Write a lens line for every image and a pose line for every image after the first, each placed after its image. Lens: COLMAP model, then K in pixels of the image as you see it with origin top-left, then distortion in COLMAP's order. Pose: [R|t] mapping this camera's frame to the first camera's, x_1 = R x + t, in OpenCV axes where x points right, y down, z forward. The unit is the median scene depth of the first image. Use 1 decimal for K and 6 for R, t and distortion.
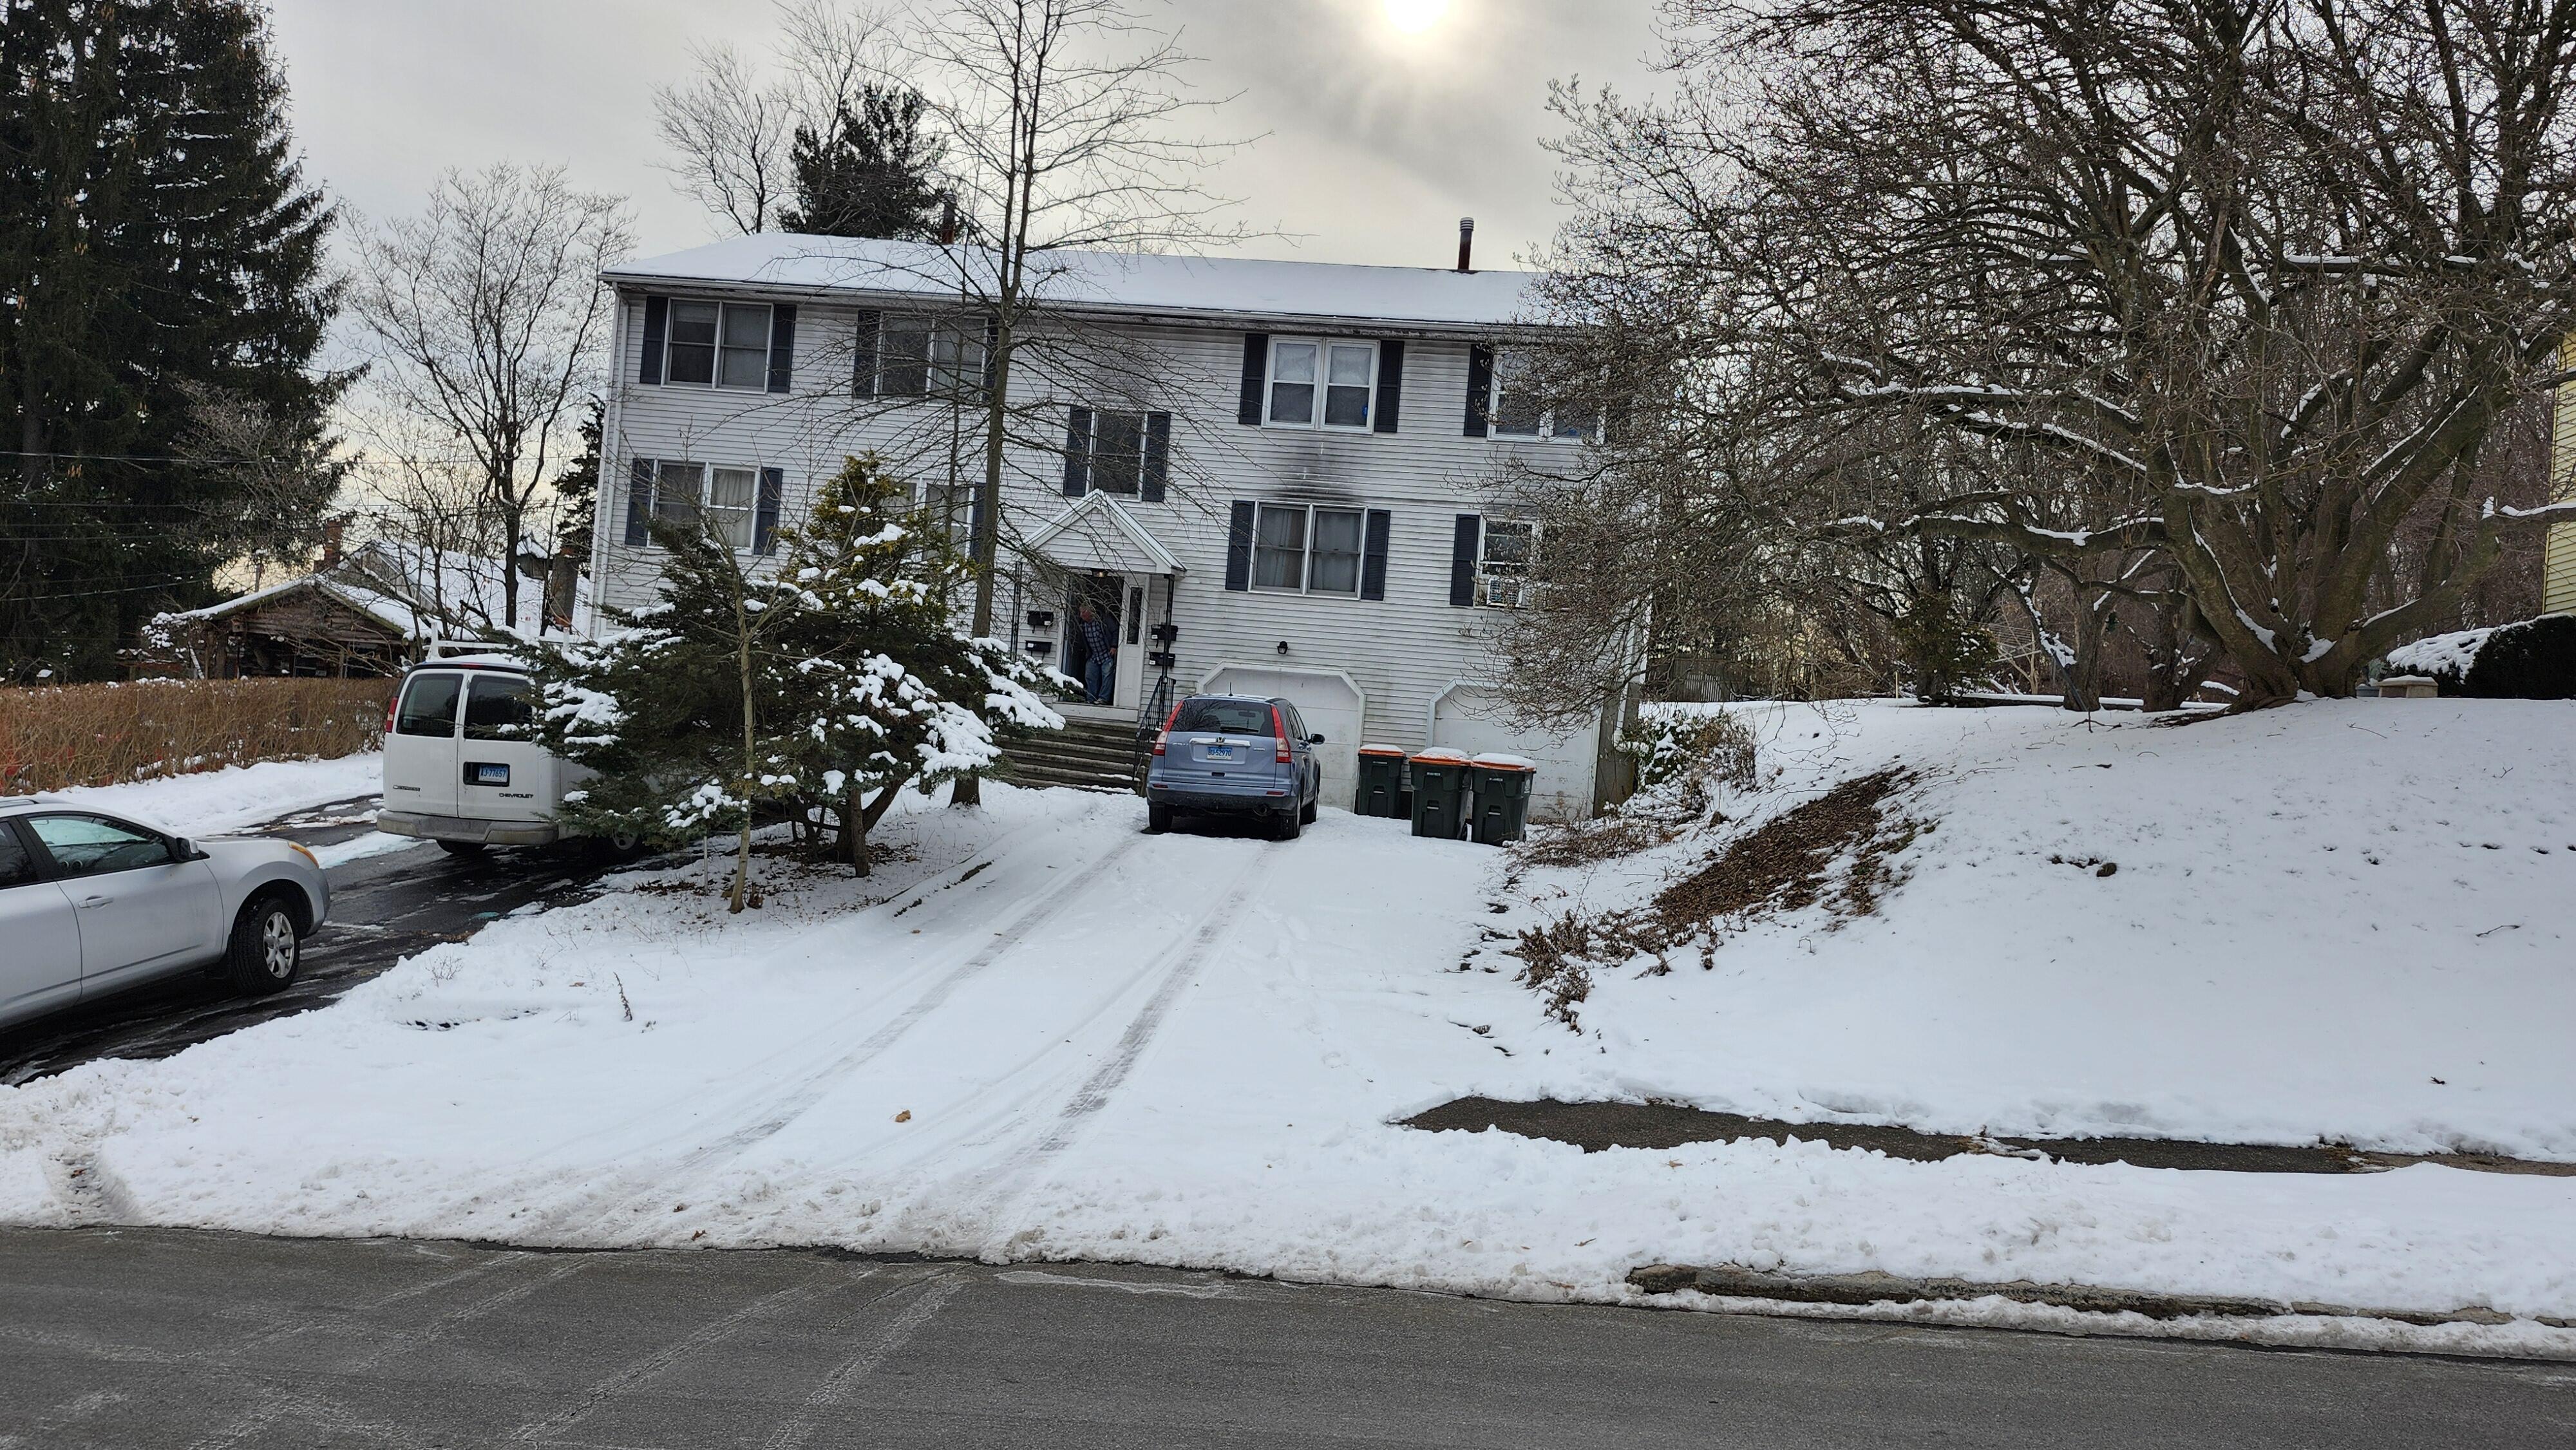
lens RADIAL K [[1817.6, 0, 1286.2], [0, 1817.6, 710.5], [0, 0, 1]] dist [0.007020, 0.007004]
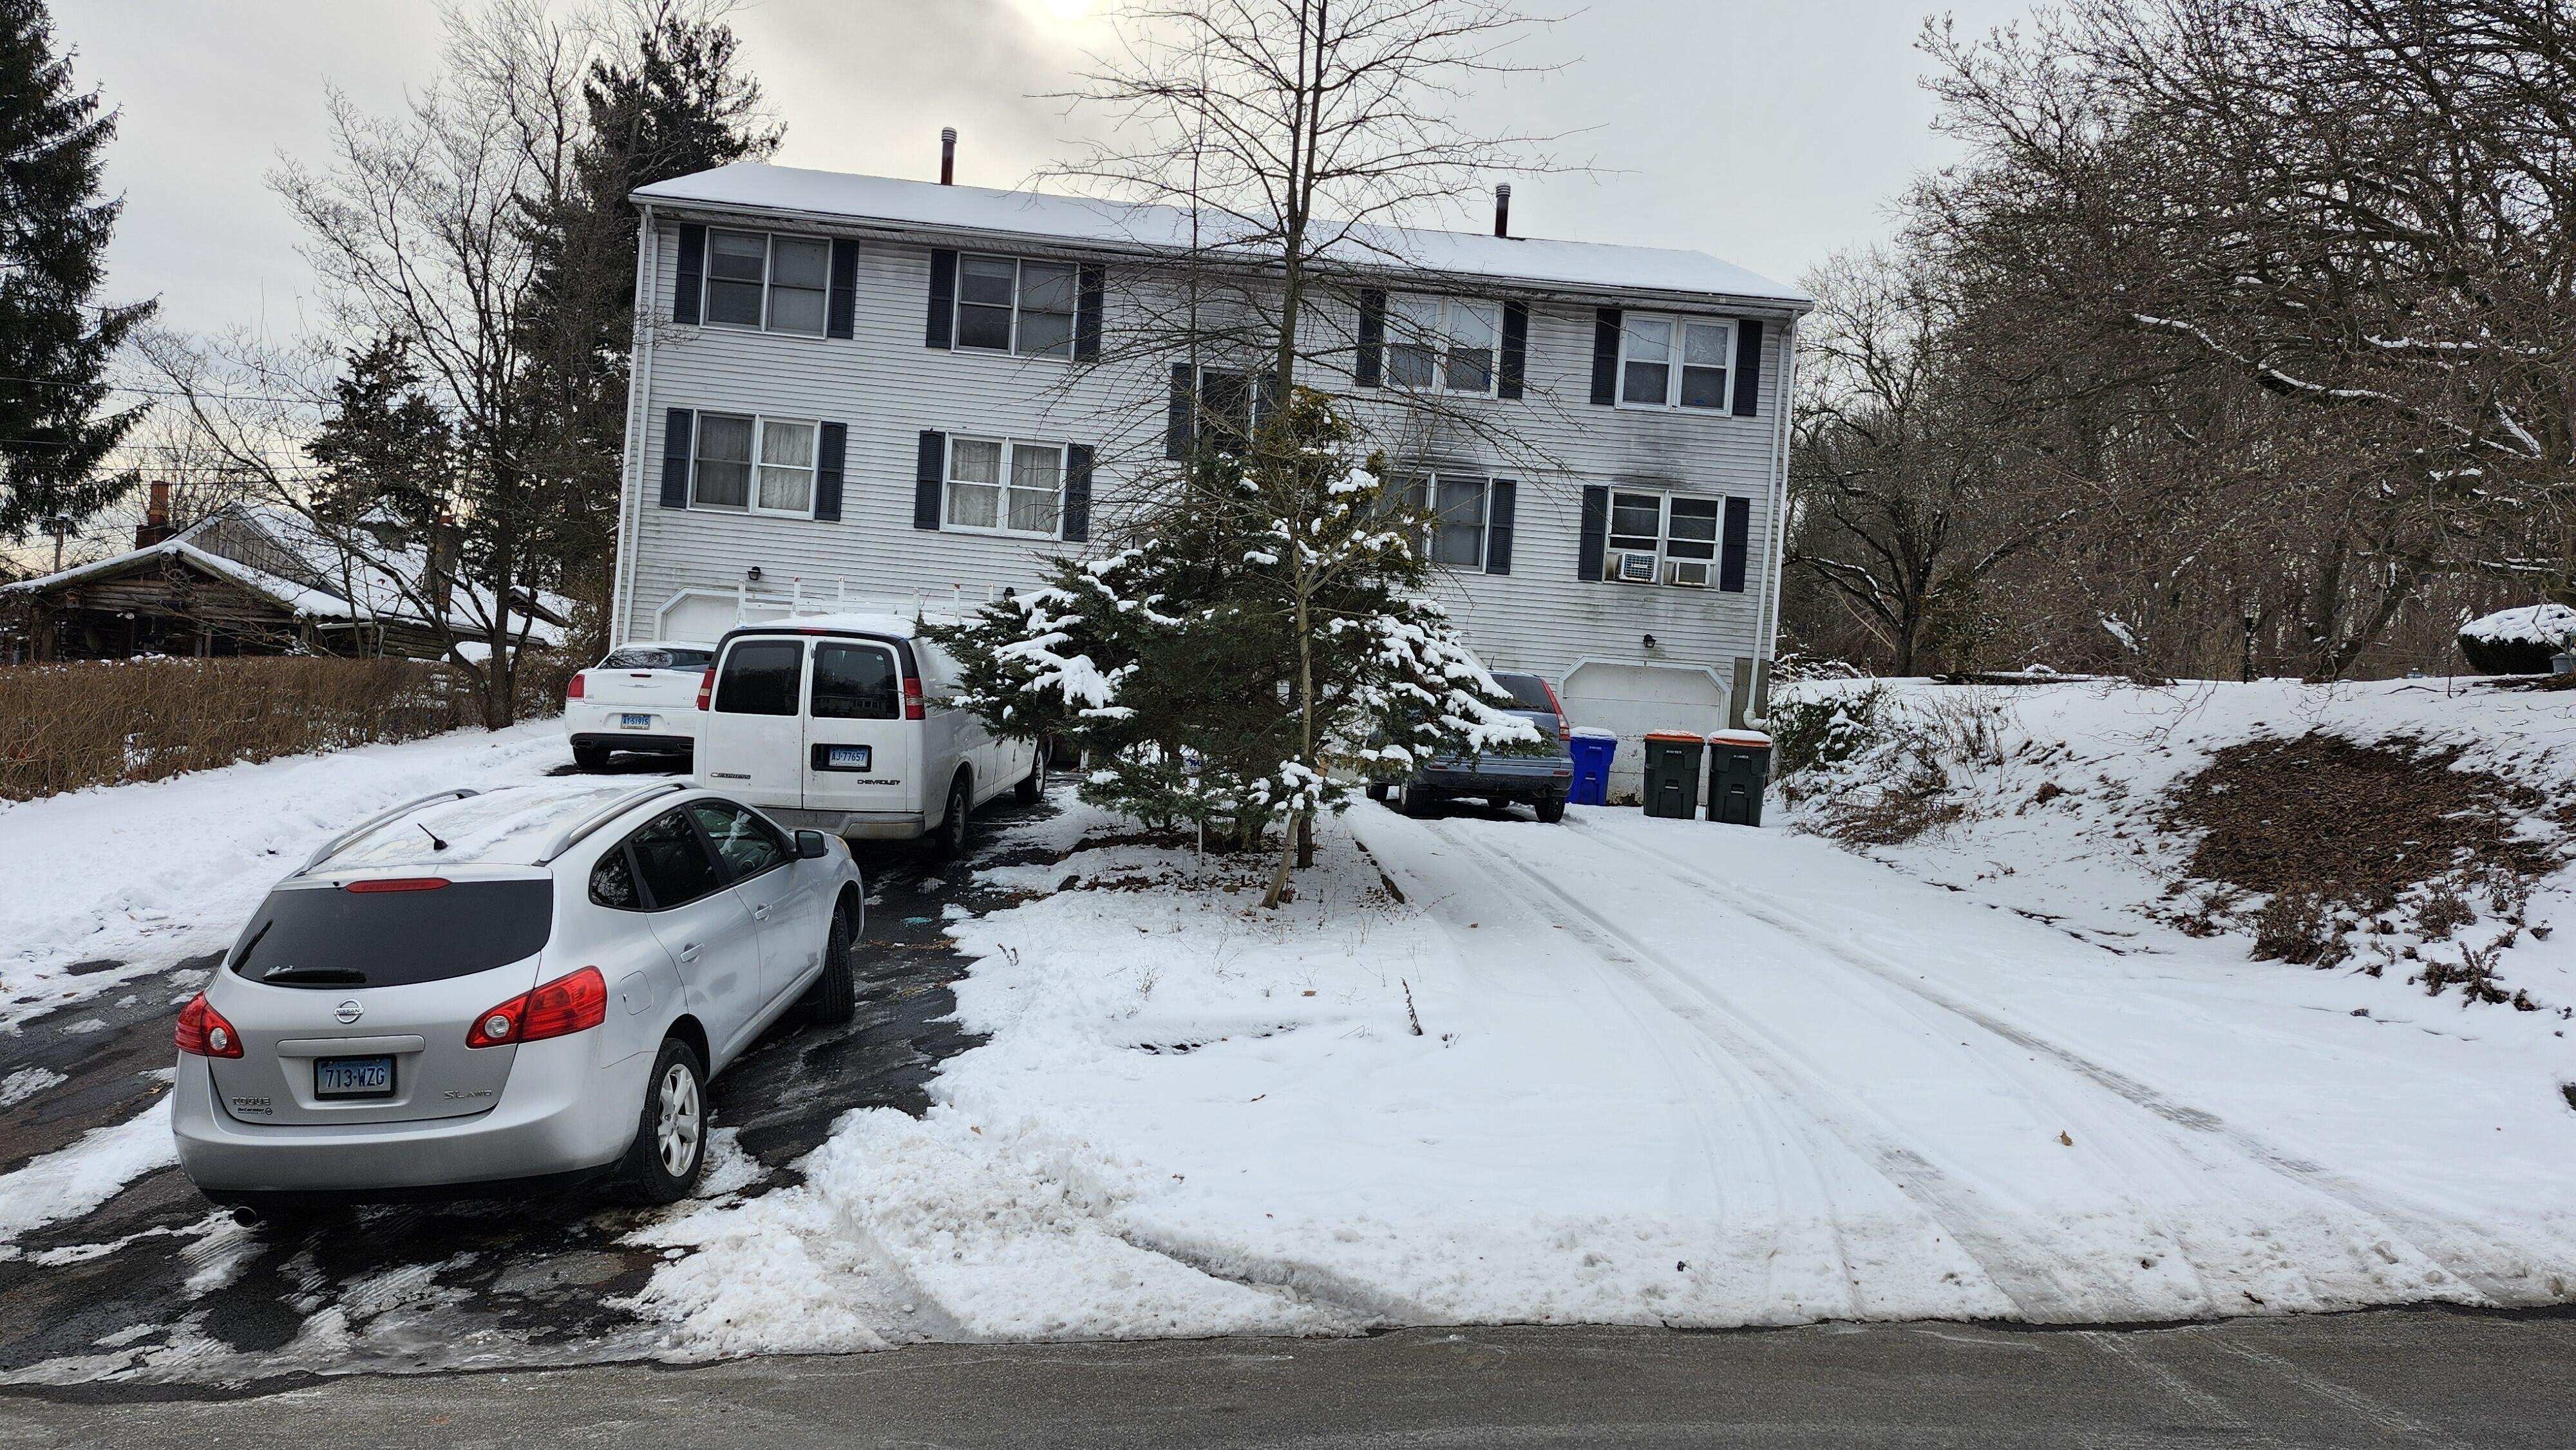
lens RADIAL K [[1819.0, 0, 1288.4], [0, 1819.0, 729.0], [0, 0, 1]] dist [0.039191, -0.039223]
pose [[0.982892, -0.008990, 0.183963, -0.238183], [0.006458, 0.999876, 0.014355, 0.006369], [-0.184069, -0.012922, 0.982828, 0.076650]]
